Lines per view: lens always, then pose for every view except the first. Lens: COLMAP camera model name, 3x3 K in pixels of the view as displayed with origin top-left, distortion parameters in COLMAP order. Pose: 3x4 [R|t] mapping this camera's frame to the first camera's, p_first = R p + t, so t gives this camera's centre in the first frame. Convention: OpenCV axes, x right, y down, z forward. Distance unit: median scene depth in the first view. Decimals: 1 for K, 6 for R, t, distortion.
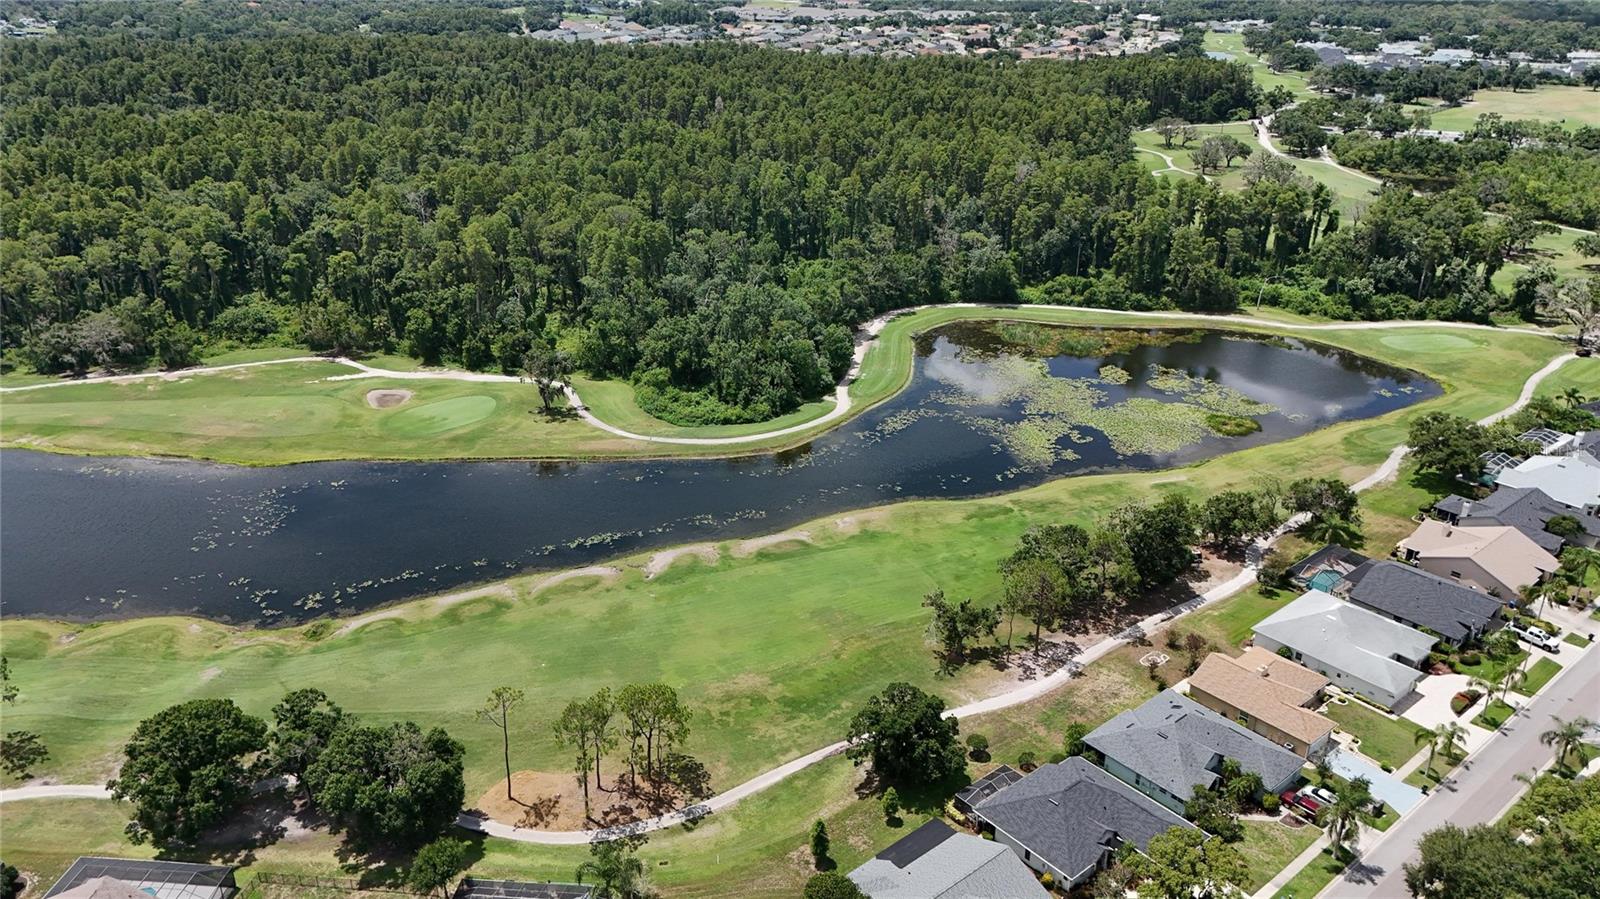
lens RADIAL K [[1154.9, 0, 800.0], [0, 1154.9, 449.5], [0, 0, 1]] dist [0.048228, -0.044350]
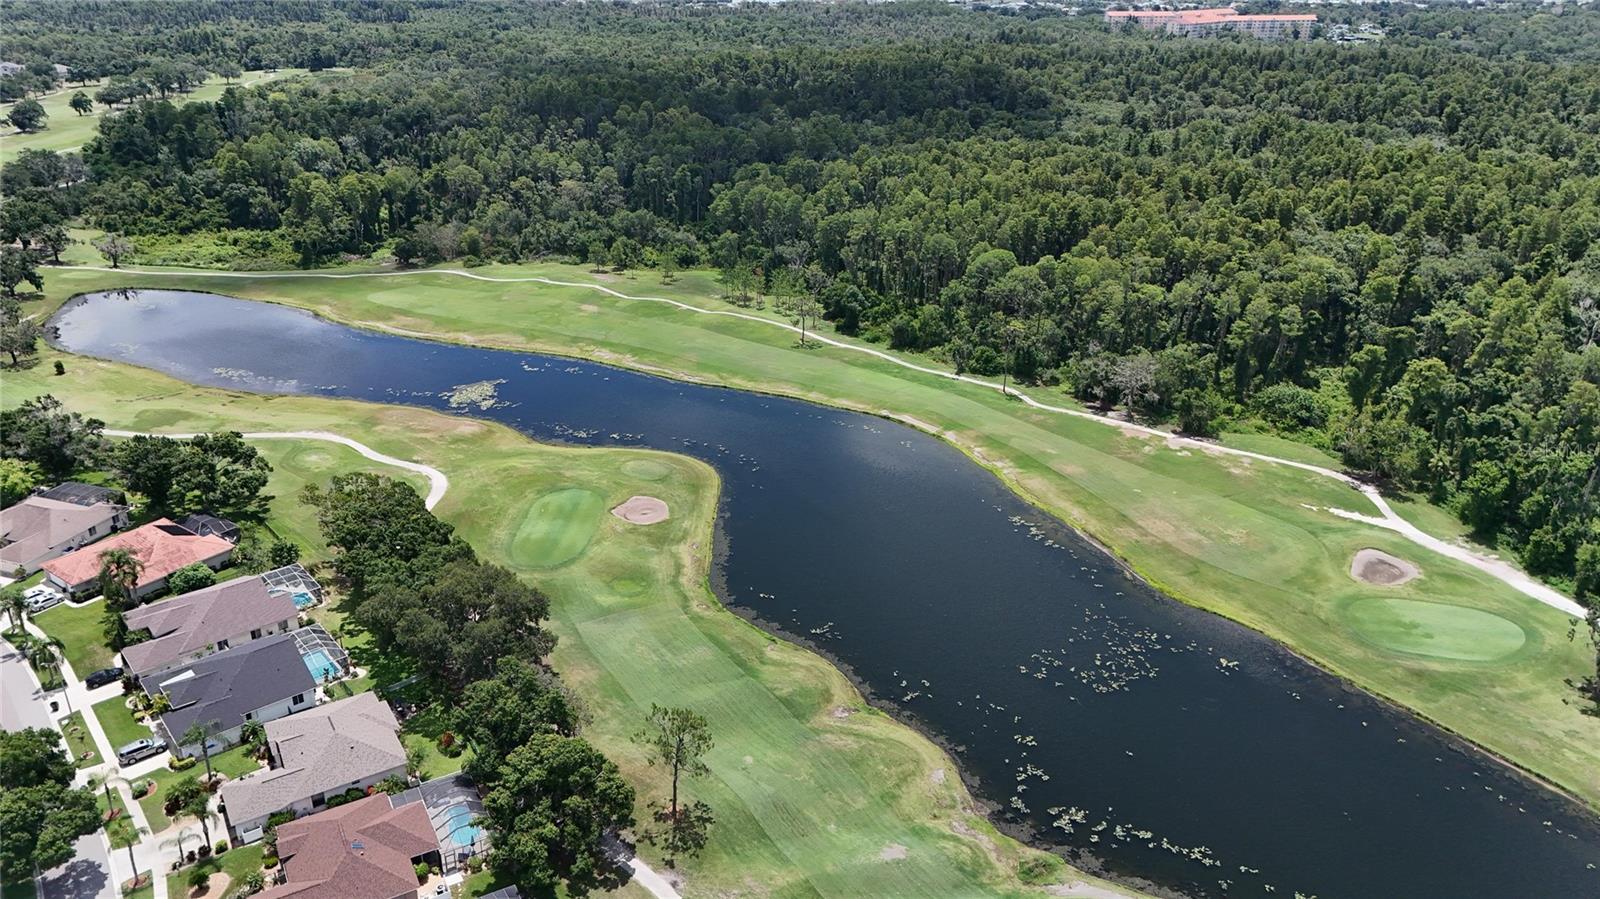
lens RADIAL K [[1194.7, 0, 771.0], [0, 1194.7, 453.3], [0, 0, 1]] dist [0.048302, -0.005930]
pose [[0.545653, 0.327215, -0.771488, 0.002895], [-0.339945, 0.927896, 0.153119, -0.089048], [0.765963, 0.178714, 0.617545, 0.194659]]
